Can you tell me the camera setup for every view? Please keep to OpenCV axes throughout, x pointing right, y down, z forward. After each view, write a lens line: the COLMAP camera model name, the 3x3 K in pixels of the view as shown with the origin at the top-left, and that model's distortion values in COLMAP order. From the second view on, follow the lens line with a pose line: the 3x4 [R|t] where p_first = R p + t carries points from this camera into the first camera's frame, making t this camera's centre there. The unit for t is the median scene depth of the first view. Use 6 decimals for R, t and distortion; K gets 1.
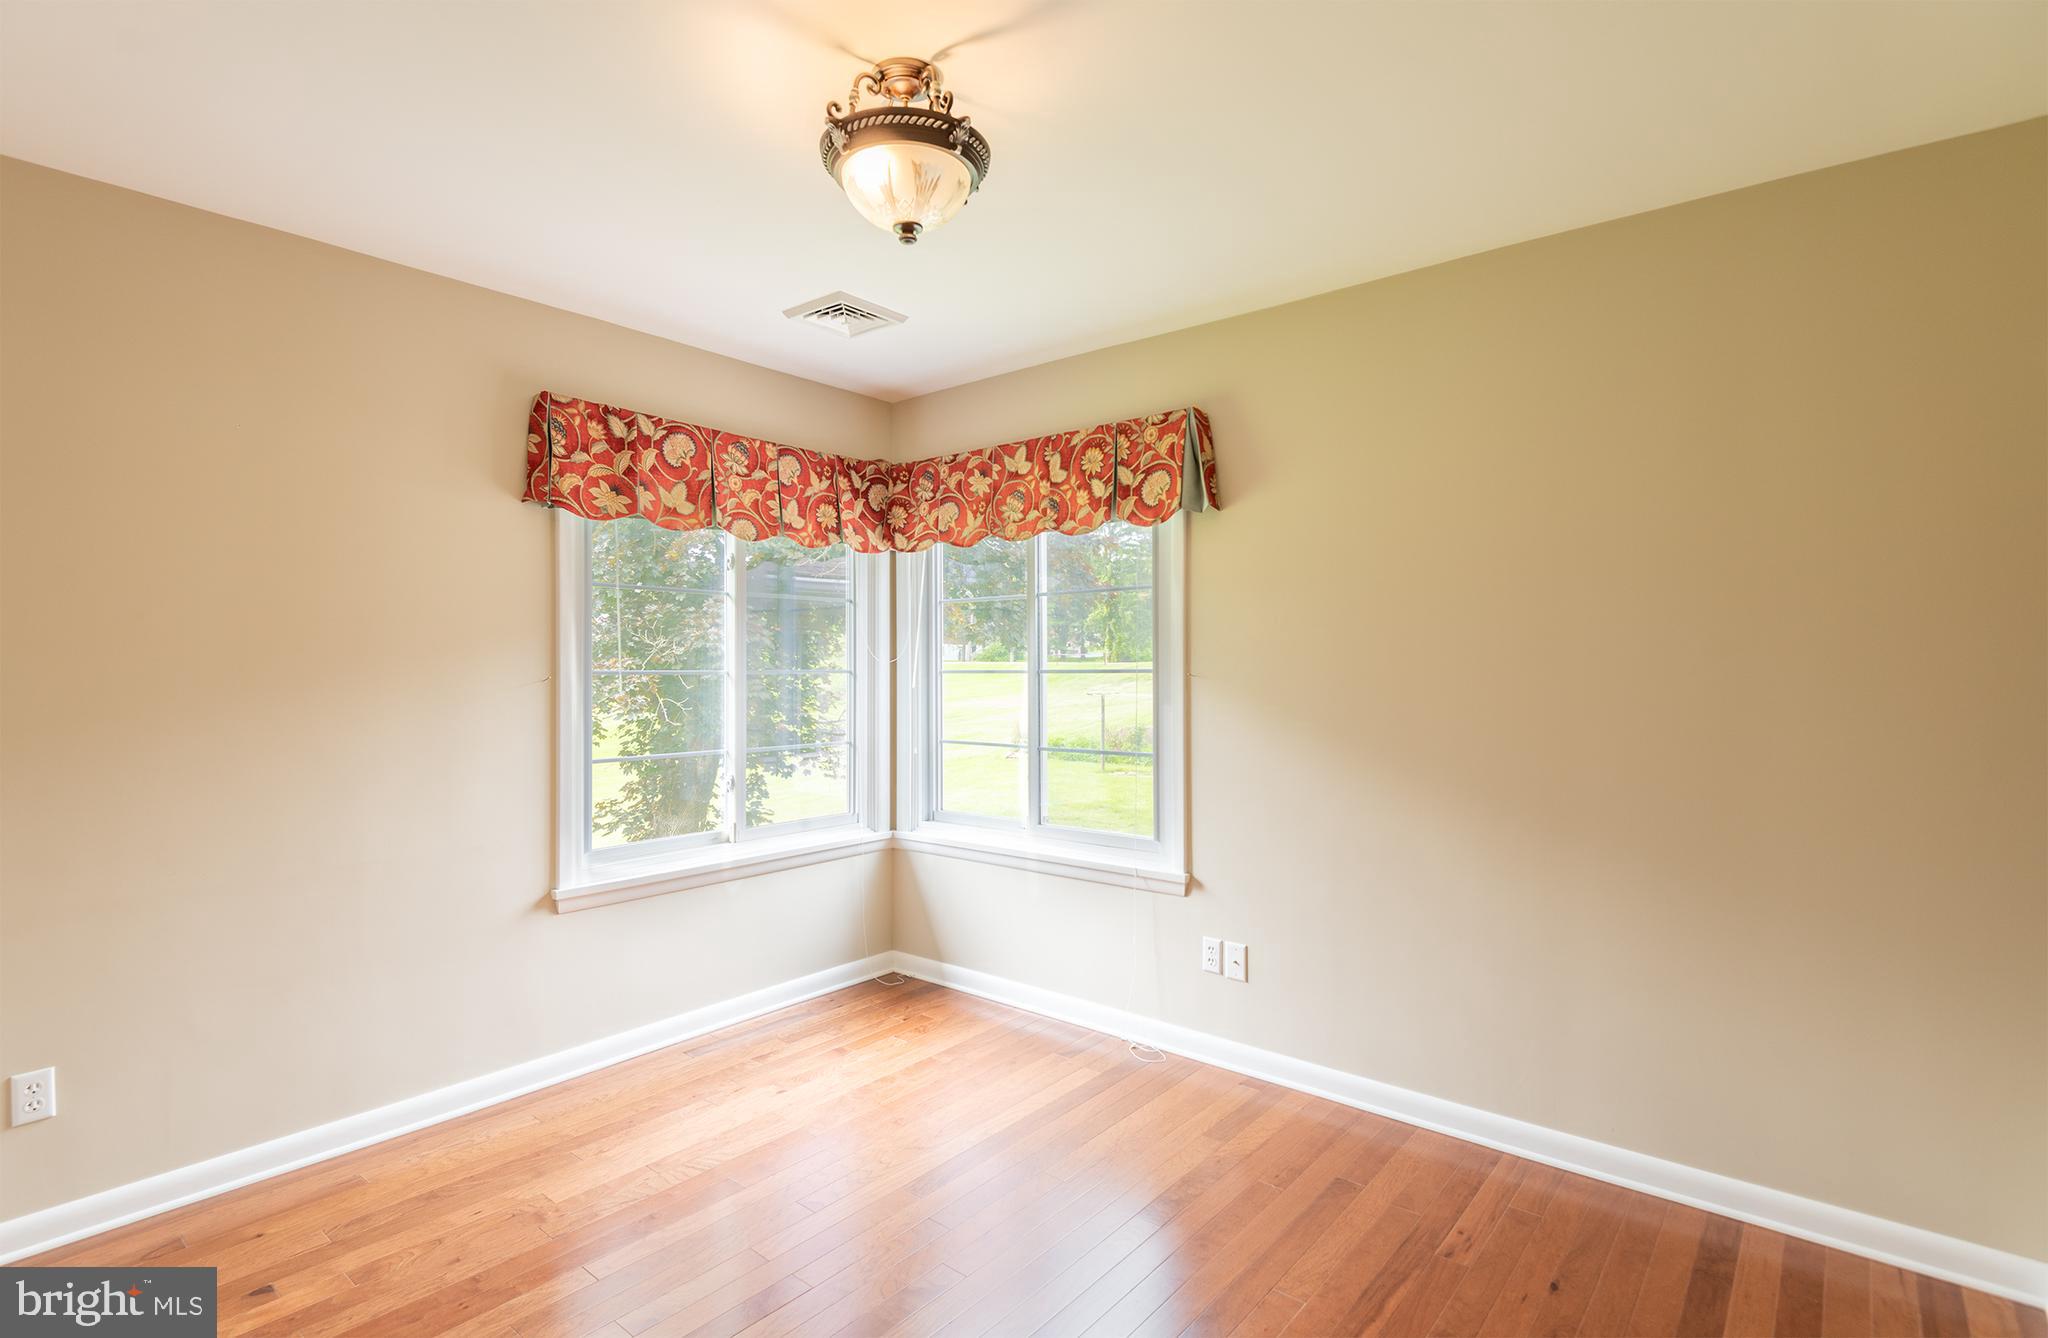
lens RADIAL K [[973.3, 0, 1024.0], [0, 973.3, 669.0], [0, 0, 1]] dist [0.002042, -0.000216]
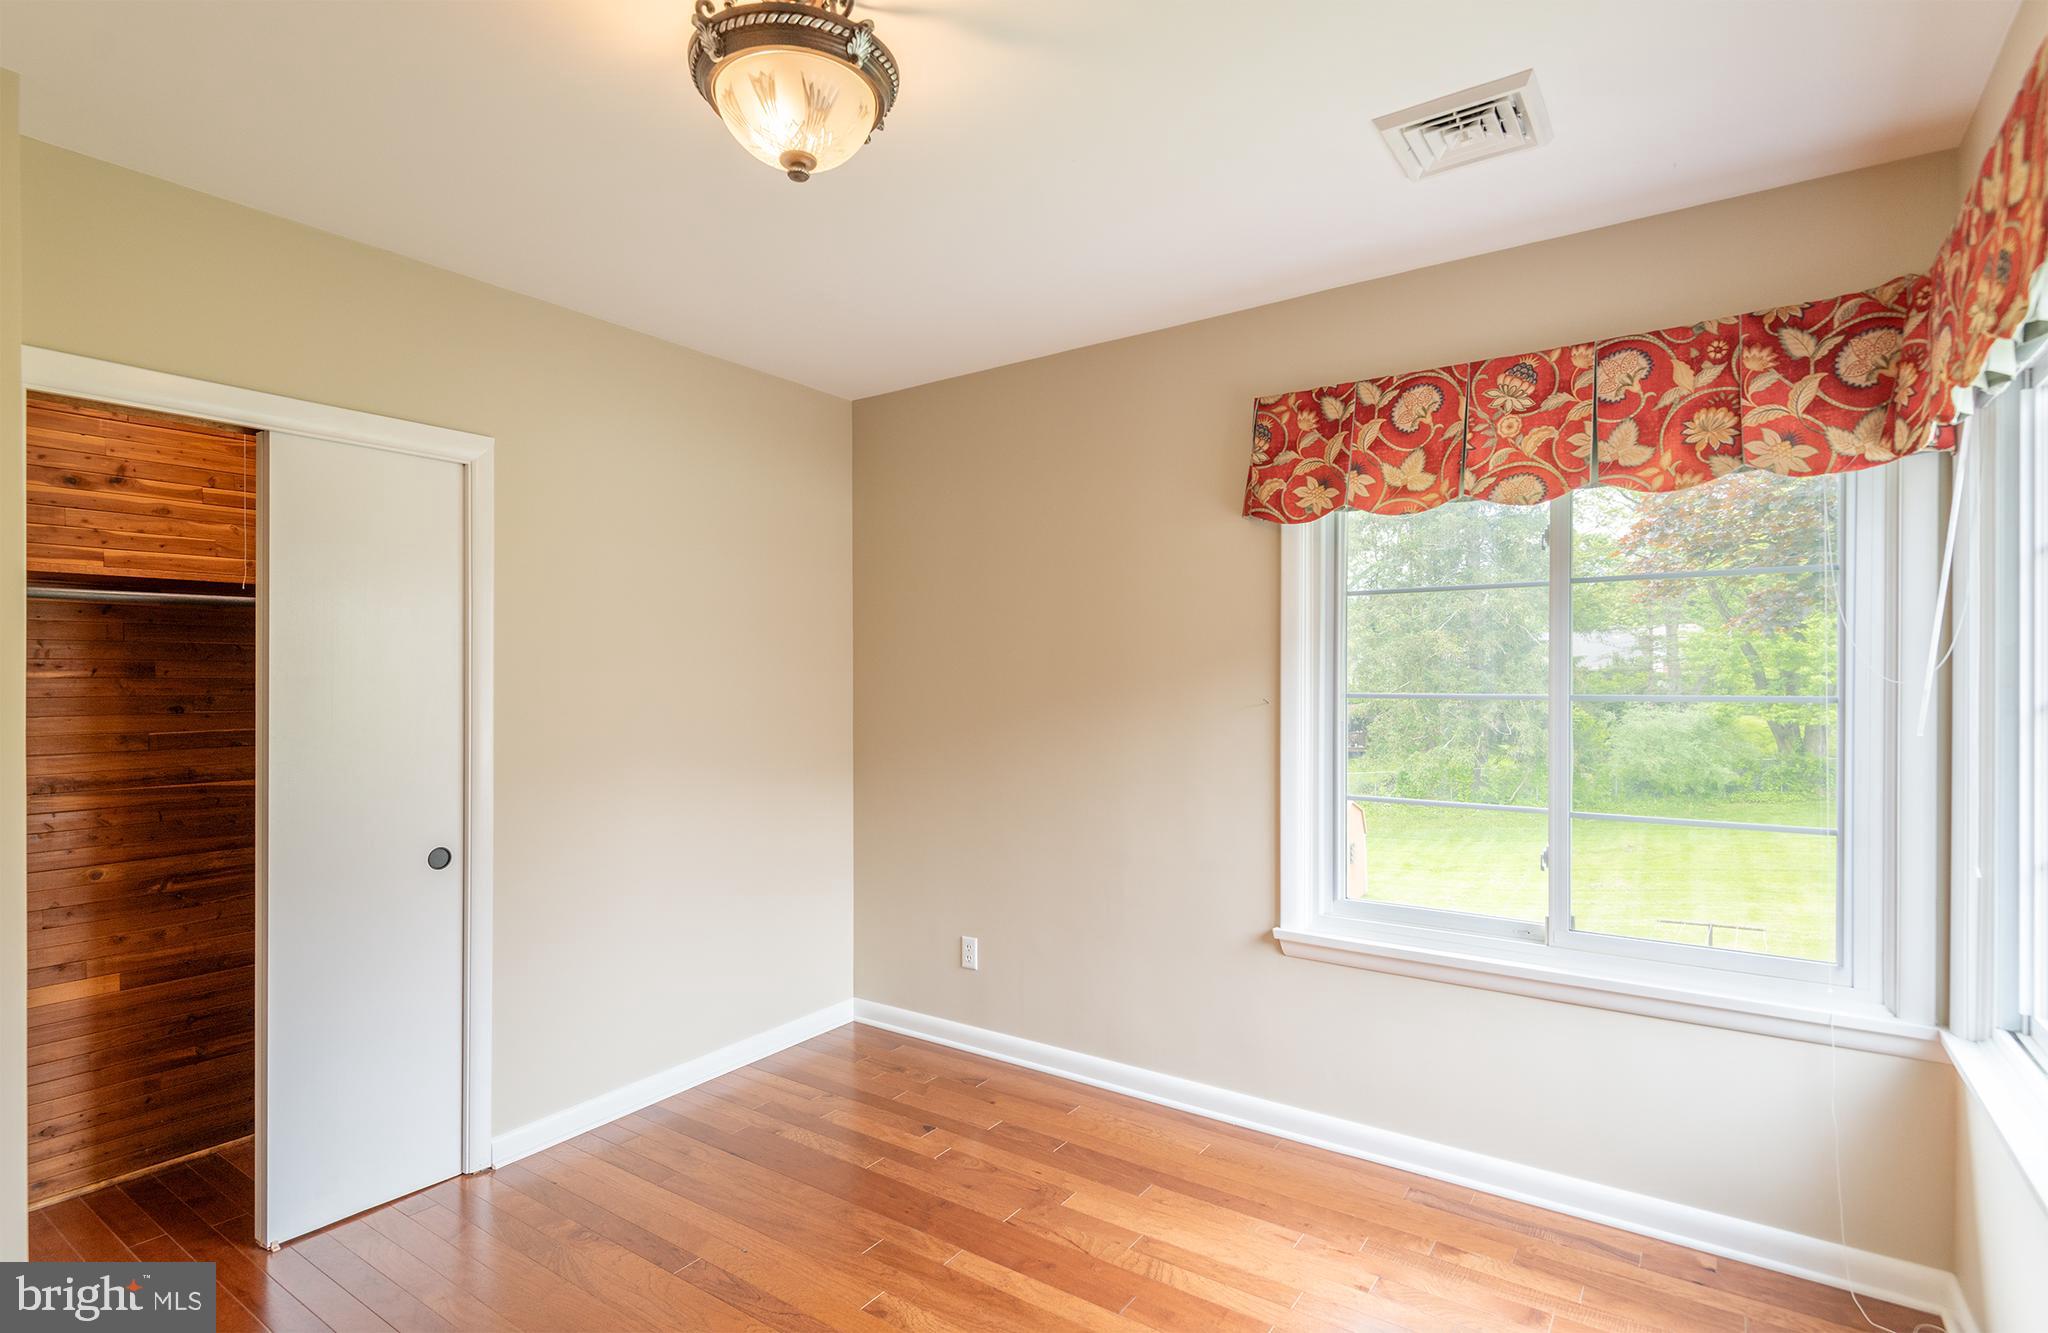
lens RADIAL K [[984.6, 0, 1024.4], [0, 984.6, 688.5], [0, 0, 1]] dist [-0.002256, -0.001323]
pose [[0.068124, 0.006091, -0.997658, 0.400987], [-0.000847, 0.999981, 0.006047, -0.007425], [0.997677, 0.000433, 0.068127, 0.632136]]
